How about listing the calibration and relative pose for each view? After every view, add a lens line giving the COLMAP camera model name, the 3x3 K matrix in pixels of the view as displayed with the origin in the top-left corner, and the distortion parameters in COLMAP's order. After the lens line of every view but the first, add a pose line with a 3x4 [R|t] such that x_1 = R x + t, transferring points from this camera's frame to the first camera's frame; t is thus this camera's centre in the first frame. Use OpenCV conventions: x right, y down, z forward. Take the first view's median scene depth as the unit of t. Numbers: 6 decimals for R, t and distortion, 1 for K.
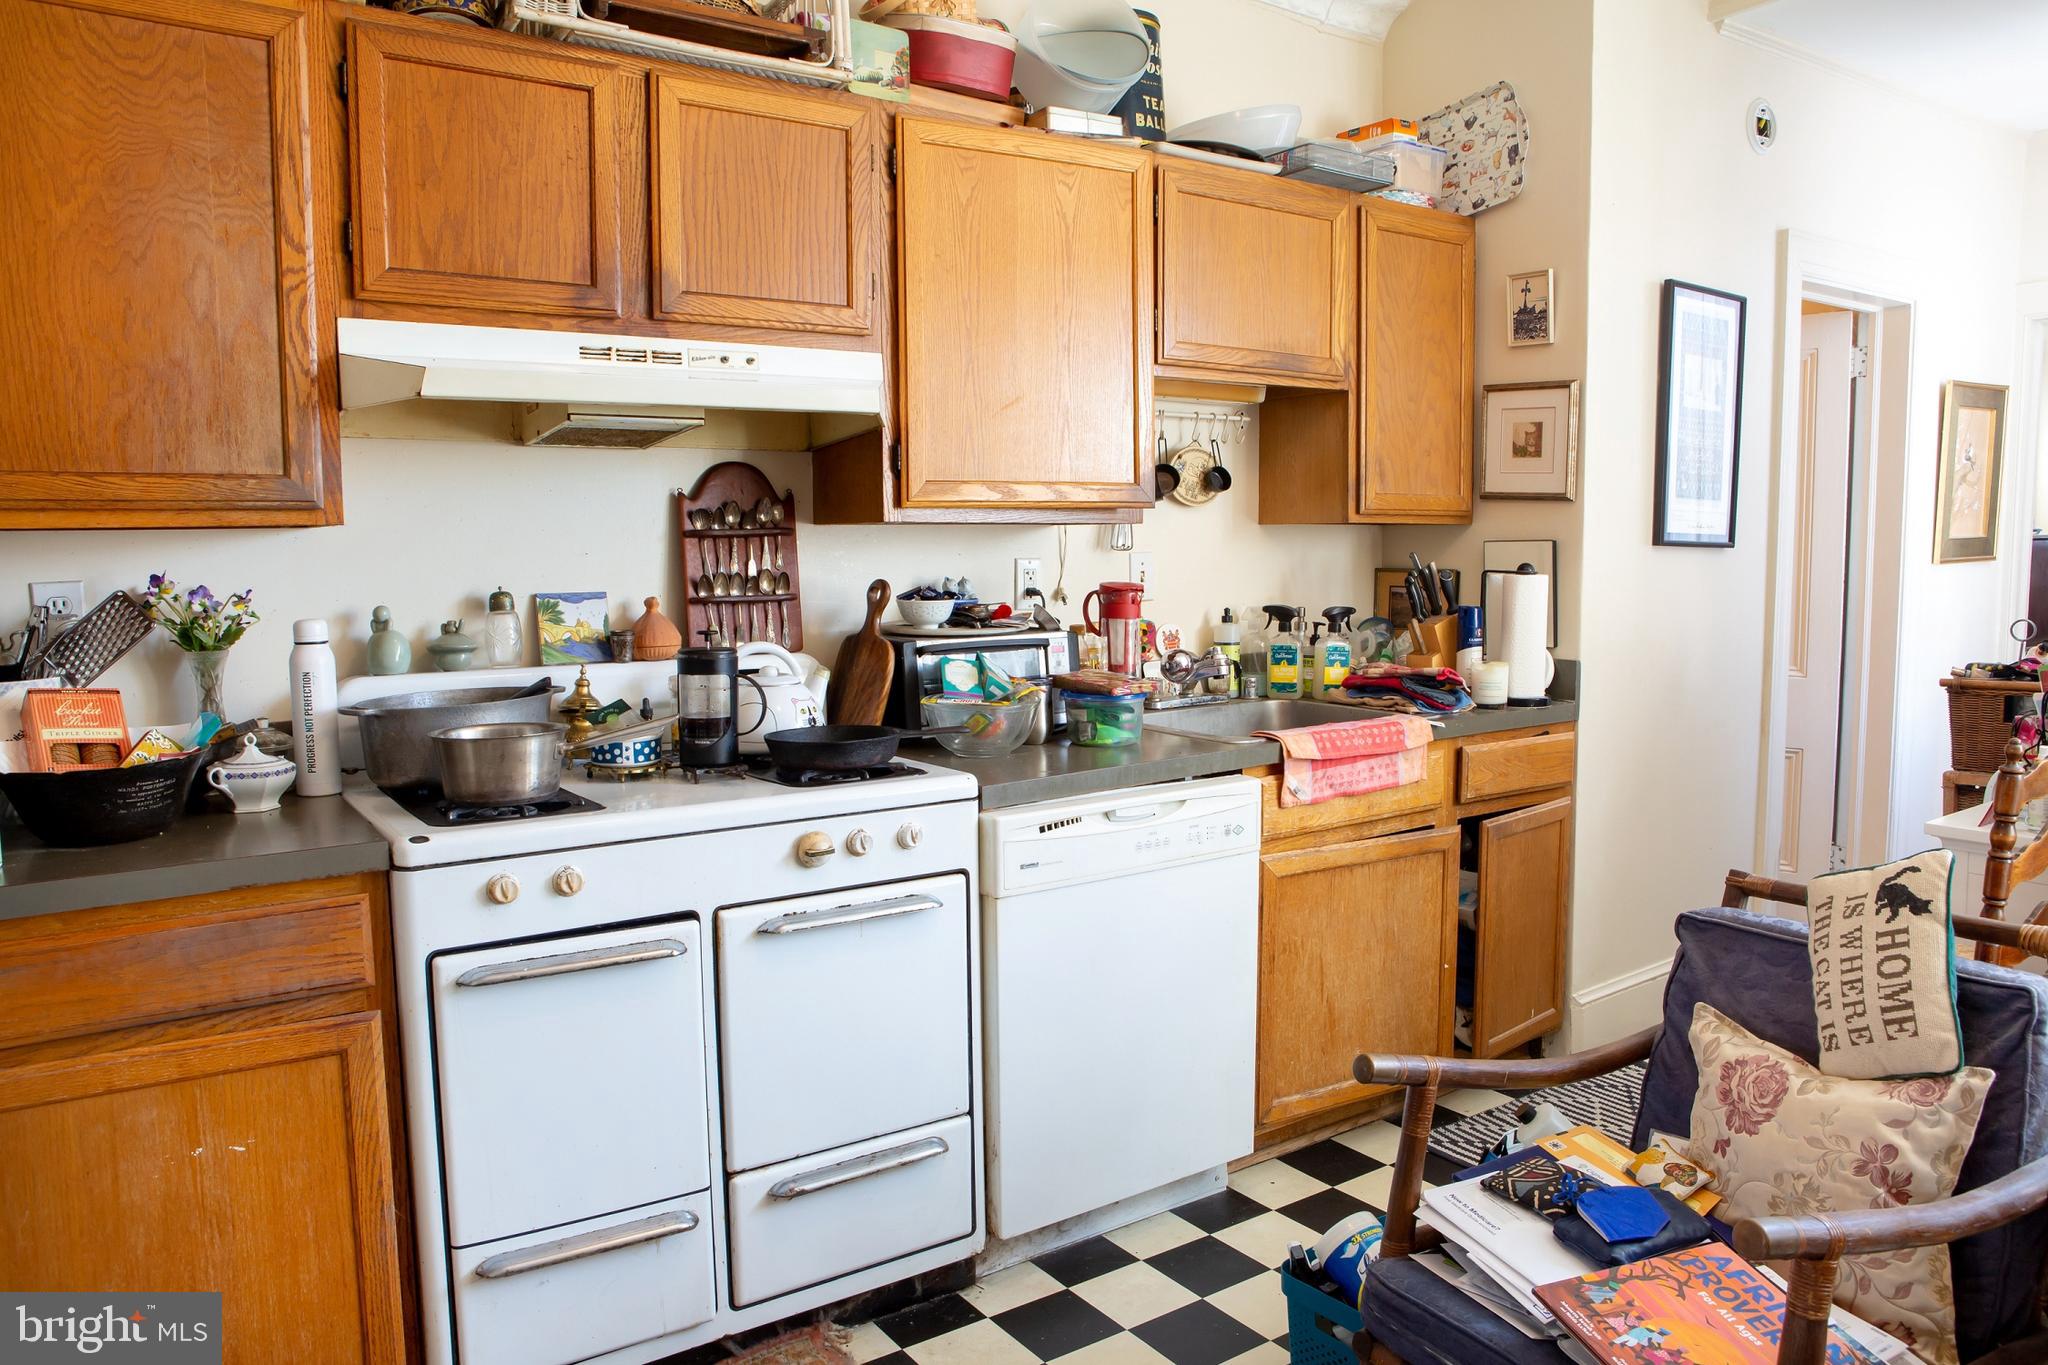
lens RADIAL K [[1449.4, 0, 1024.0], [0, 1449.4, 682.5], [0, 0, 1]] dist [-0.105926, 0.080310]
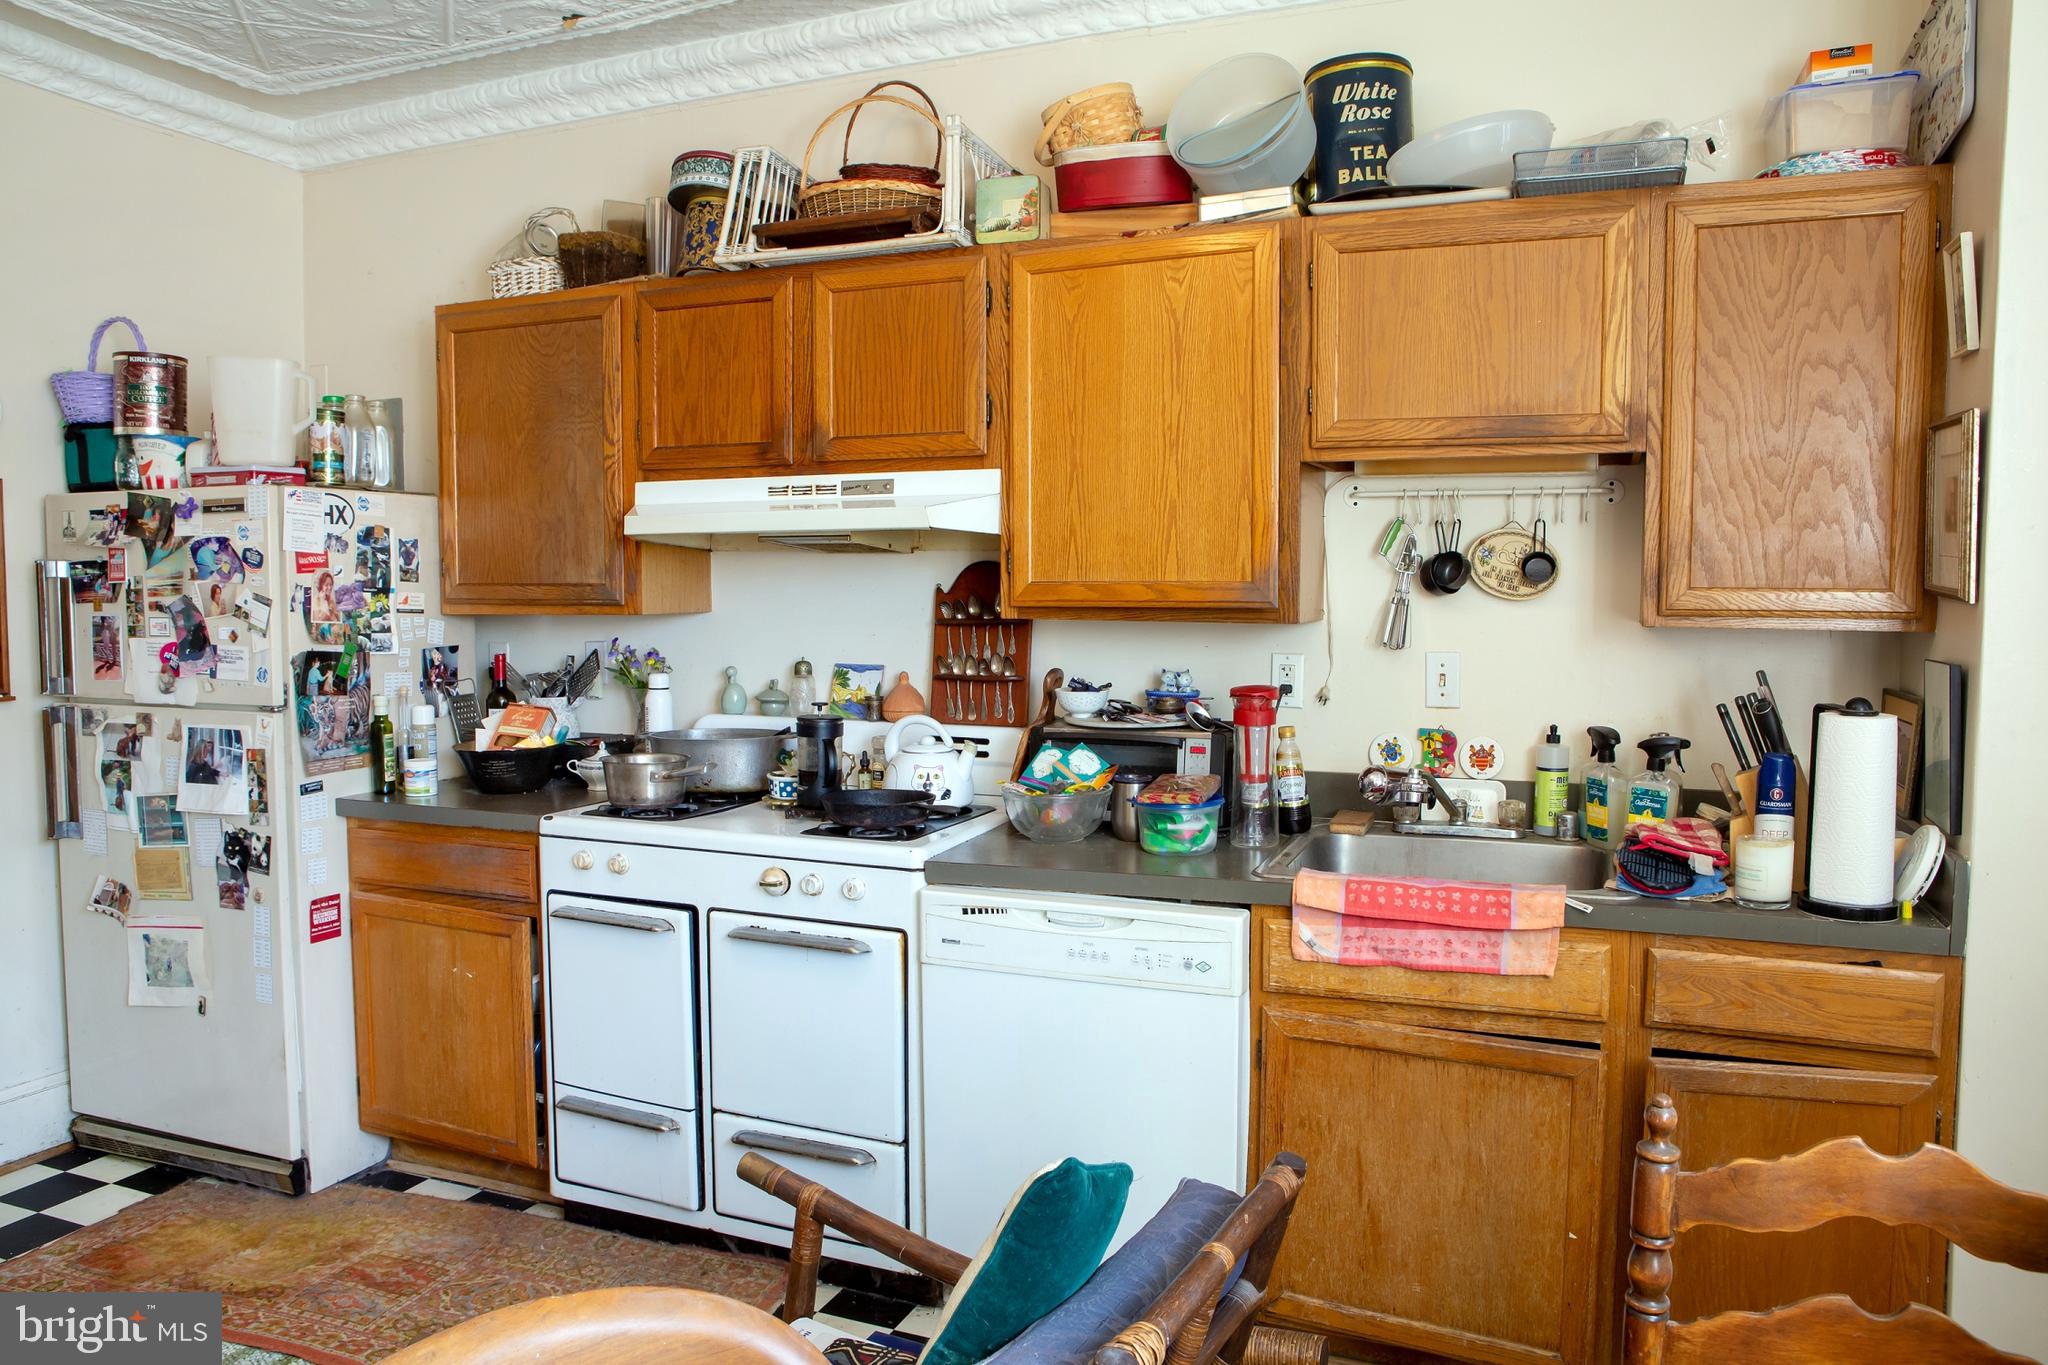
lens RADIAL K [[1449.4, 0, 1024.0], [0, 1449.4, 682.5], [0, 0, 1]] dist [-0.105926, 0.080310]
pose [[0.528412, 0.069251, -0.846159, 0.813941], [-0.086207, 0.995893, 0.027670, -0.088590], [0.844600, 0.058323, 0.532212, 0.394657]]
